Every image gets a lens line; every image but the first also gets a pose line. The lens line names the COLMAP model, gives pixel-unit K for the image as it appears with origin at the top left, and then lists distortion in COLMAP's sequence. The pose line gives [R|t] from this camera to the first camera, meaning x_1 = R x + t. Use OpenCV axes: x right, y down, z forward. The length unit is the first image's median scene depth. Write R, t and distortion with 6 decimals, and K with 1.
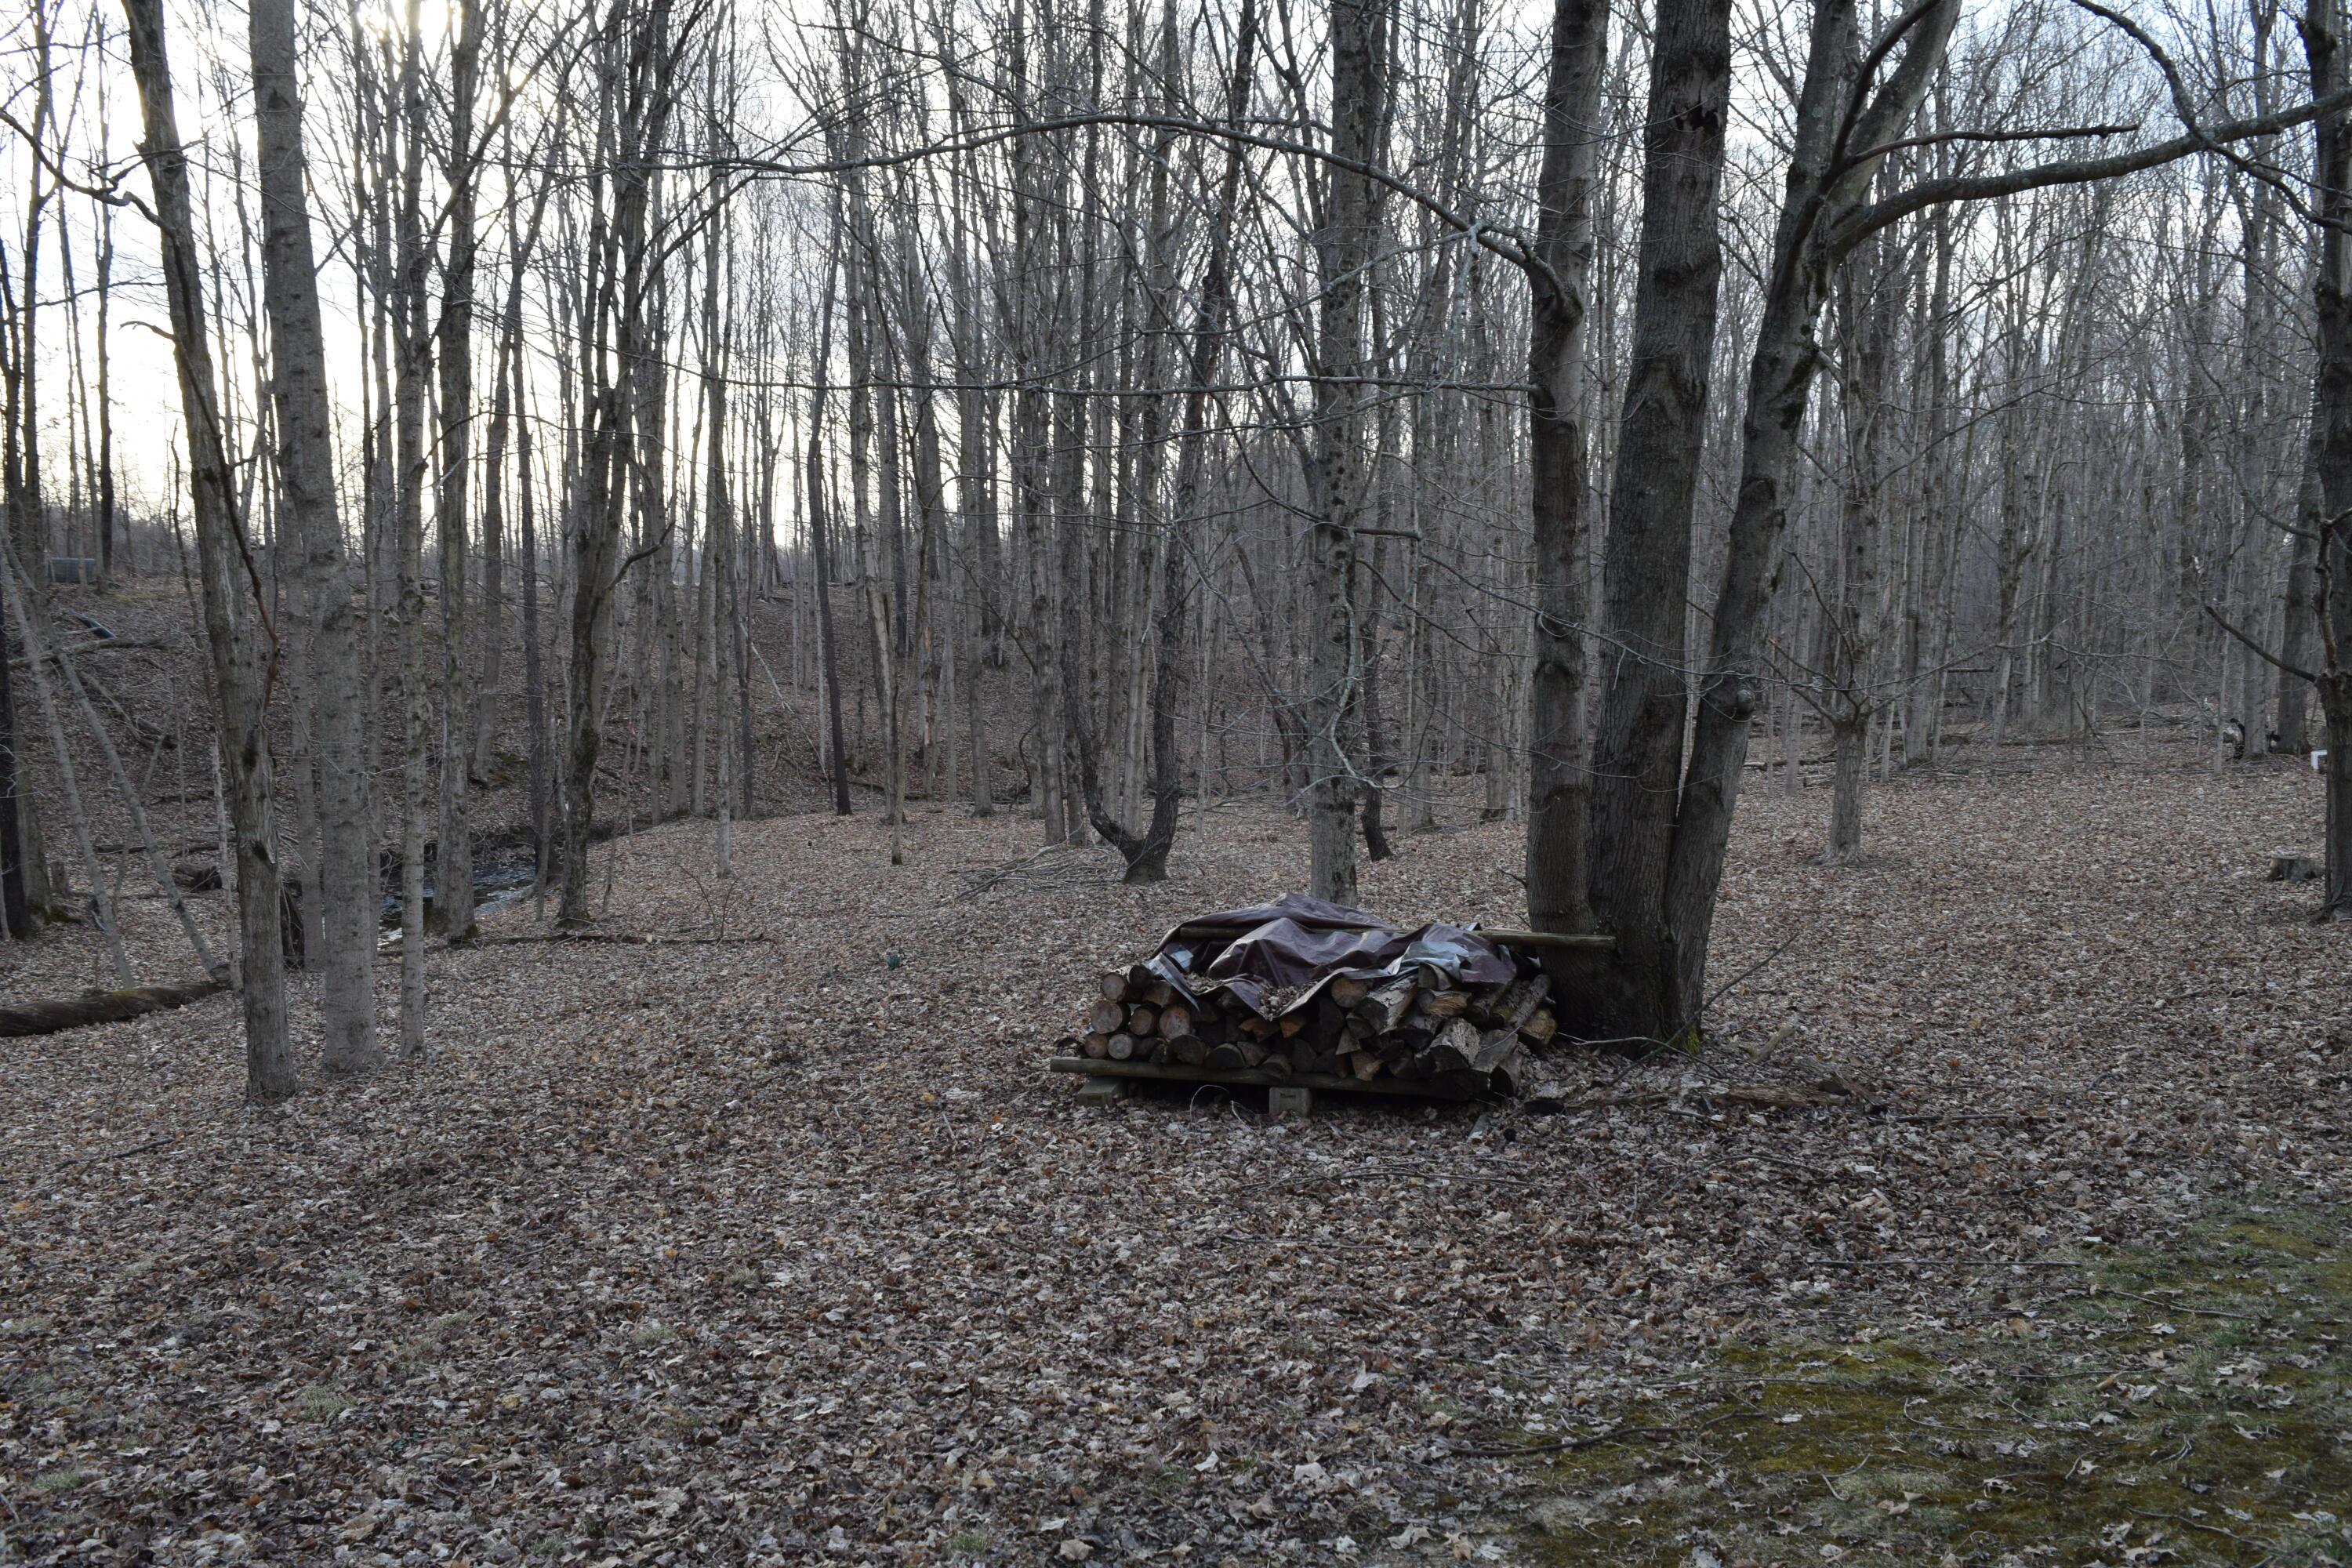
lens RADIAL K [[1877.9, 0, 1178.1], [0, 1877.9, 786.1], [0, 0, 1]] dist [0.005211, -0.000803]
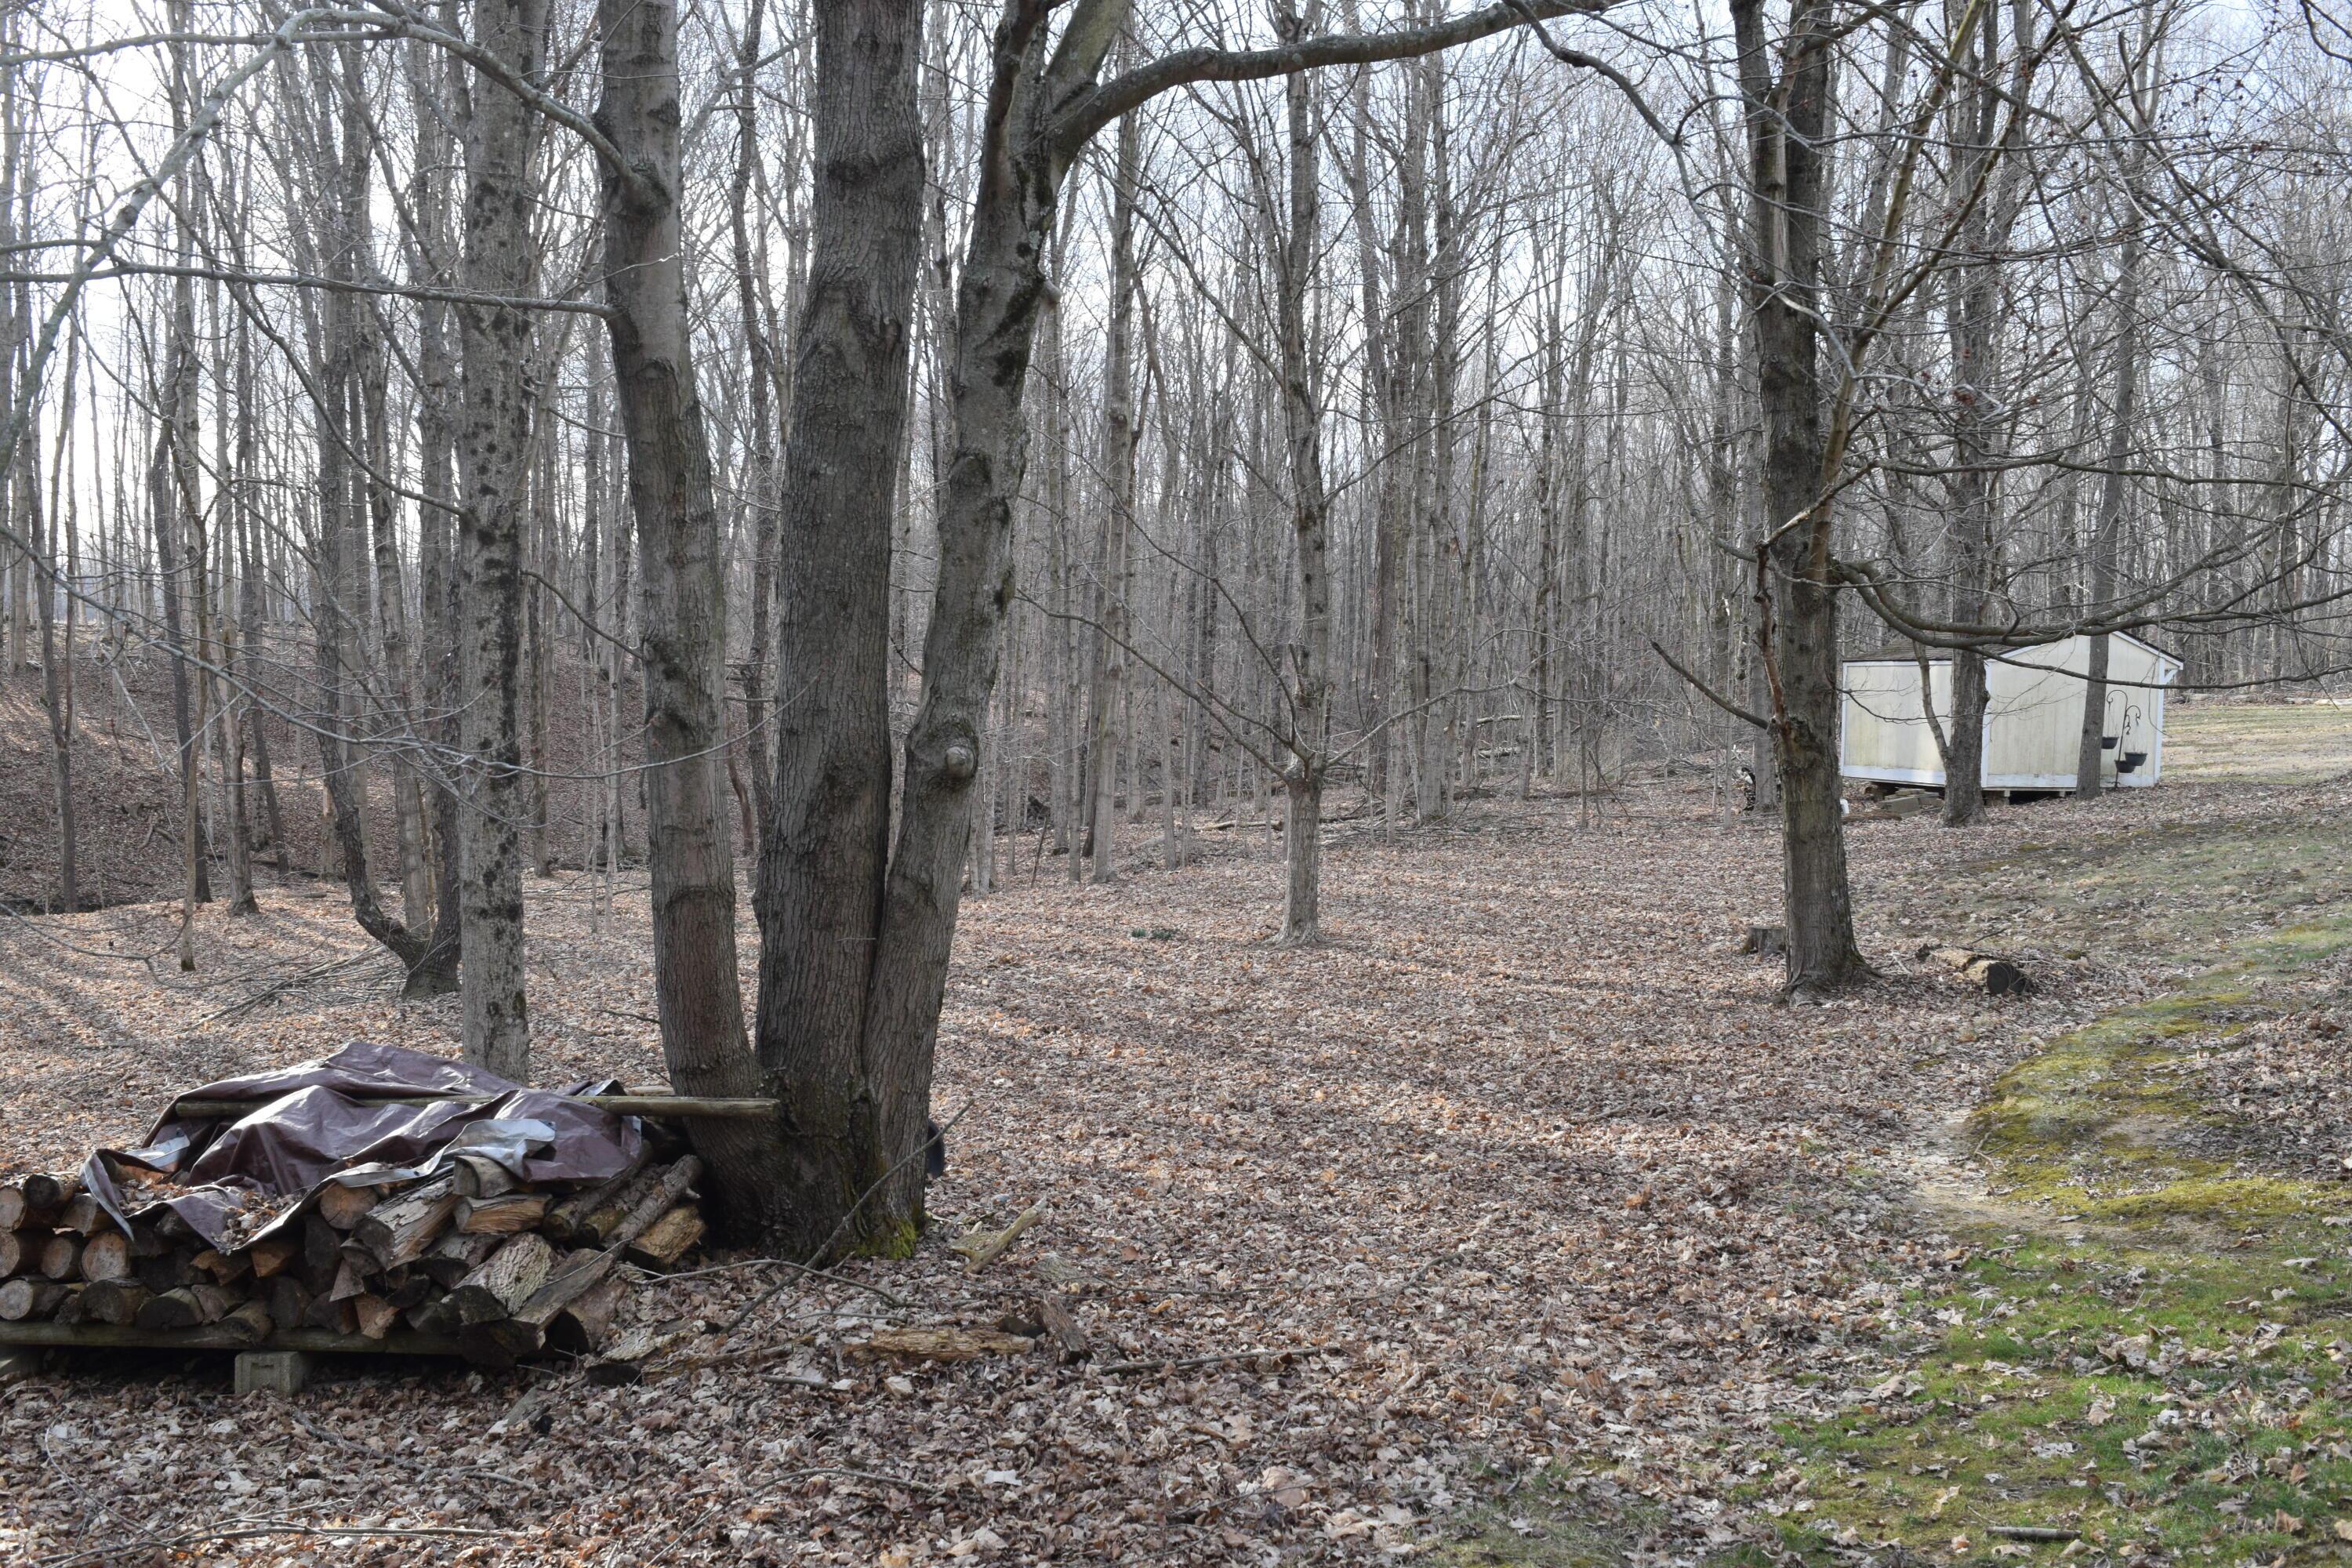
lens RADIAL K [[2009.3, 0, 1174.2], [0, 2009.3, 780.0], [0, 0, 1]] dist [-0.013606, 0.001425]
pose [[0.978604, -0.011731, 0.205418, 0.224211], [0.018362, 0.999369, -0.030404, -0.013651], [-0.204931, 0.033526, 0.978202, 0.231583]]
